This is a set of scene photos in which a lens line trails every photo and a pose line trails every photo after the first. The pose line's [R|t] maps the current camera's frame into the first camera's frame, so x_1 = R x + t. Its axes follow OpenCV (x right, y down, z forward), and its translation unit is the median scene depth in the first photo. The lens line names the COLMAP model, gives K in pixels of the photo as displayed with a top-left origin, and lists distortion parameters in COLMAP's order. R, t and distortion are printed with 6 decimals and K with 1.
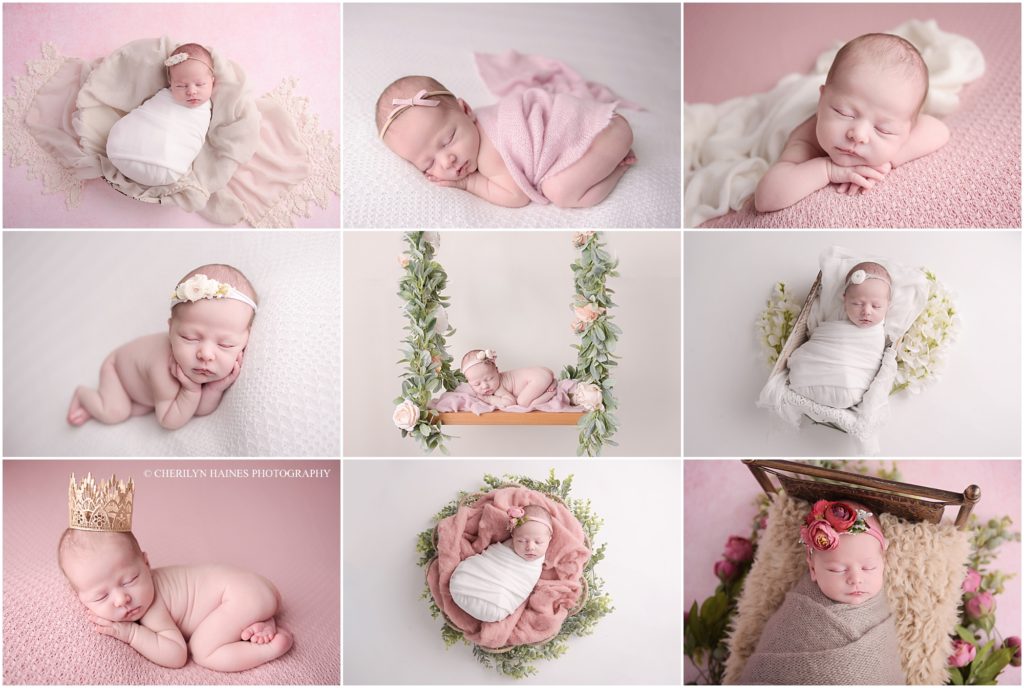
lens RADIAL K [[1035.4, 0, 509.6], [0, 1035.4, 349.1], [0, 0, 1]] dist [0.023574, 0.000000]
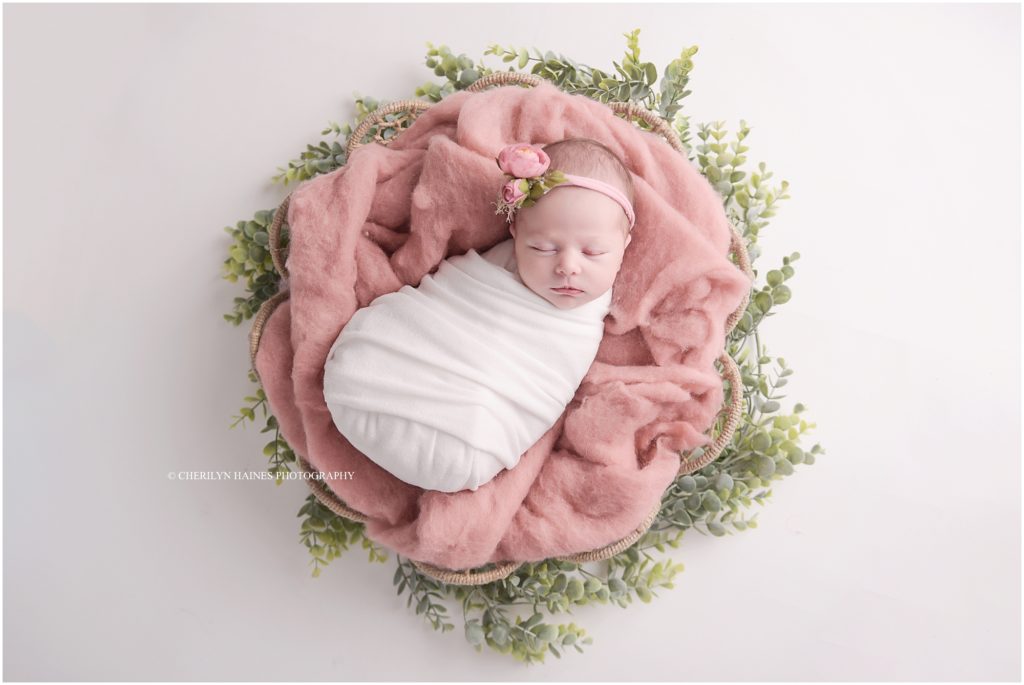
lens RADIAL K [[927.7, 0, 512.1], [0, 927.7, 341.9], [0, 0, 1]] dist [0.002804, 0.000801]
pose [[0.999999, 0.000000, -0.001180, 0.002660], [-0.000004, 0.999993, -0.003665, 0.216435], [0.001180, 0.003665, 0.999993, 0.703123]]
